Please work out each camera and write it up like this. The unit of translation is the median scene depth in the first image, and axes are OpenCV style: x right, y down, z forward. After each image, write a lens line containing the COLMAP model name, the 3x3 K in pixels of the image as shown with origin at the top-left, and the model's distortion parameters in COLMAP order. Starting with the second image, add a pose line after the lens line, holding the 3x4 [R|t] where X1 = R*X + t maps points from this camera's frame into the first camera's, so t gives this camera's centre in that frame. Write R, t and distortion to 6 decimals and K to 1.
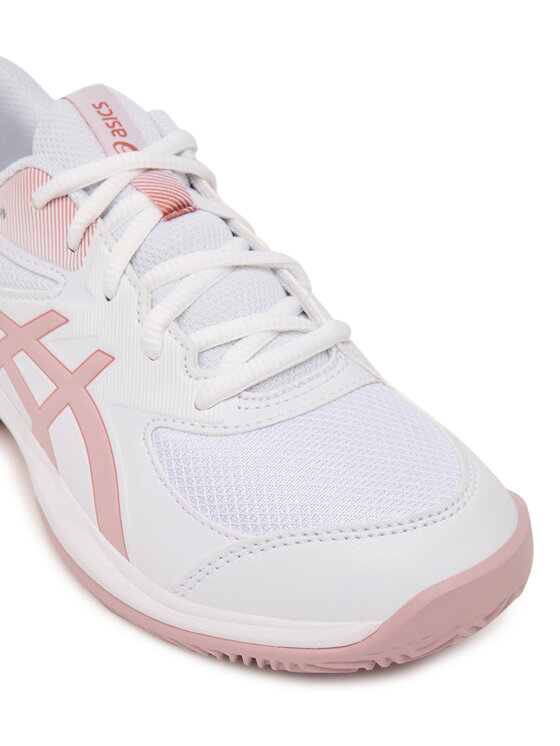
lens RADIAL K [[1114.6, 0, 281.5], [0, 1114.6, 372.9], [0, 0, 1]] dist [-0.014906, 0.000000]
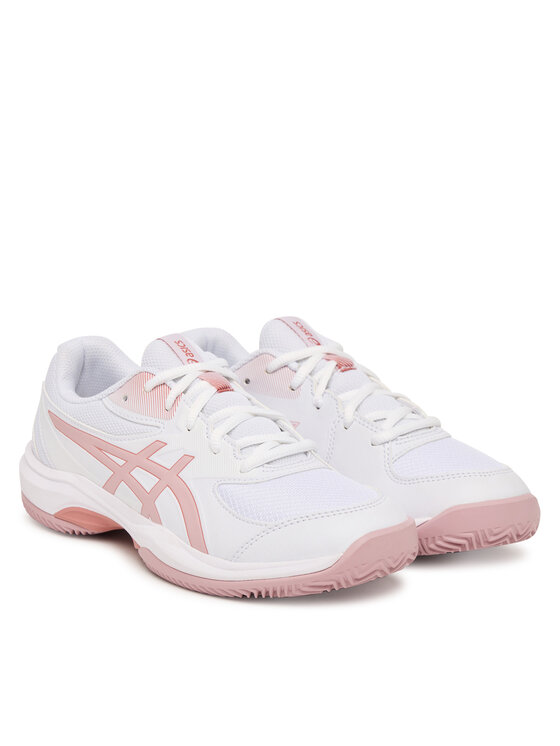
lens RADIAL K [[2191.8, 0, 279.7], [0, 2191.8, 373.1], [0, 0, 1]] dist [-0.019561, 0.000000]
pose [[0.997412, -0.008754, 0.071362, -0.267306], [0.036927, 0.914014, -0.403997, 1.356047], [-0.061690, 0.405587, 0.911972, -2.448715]]
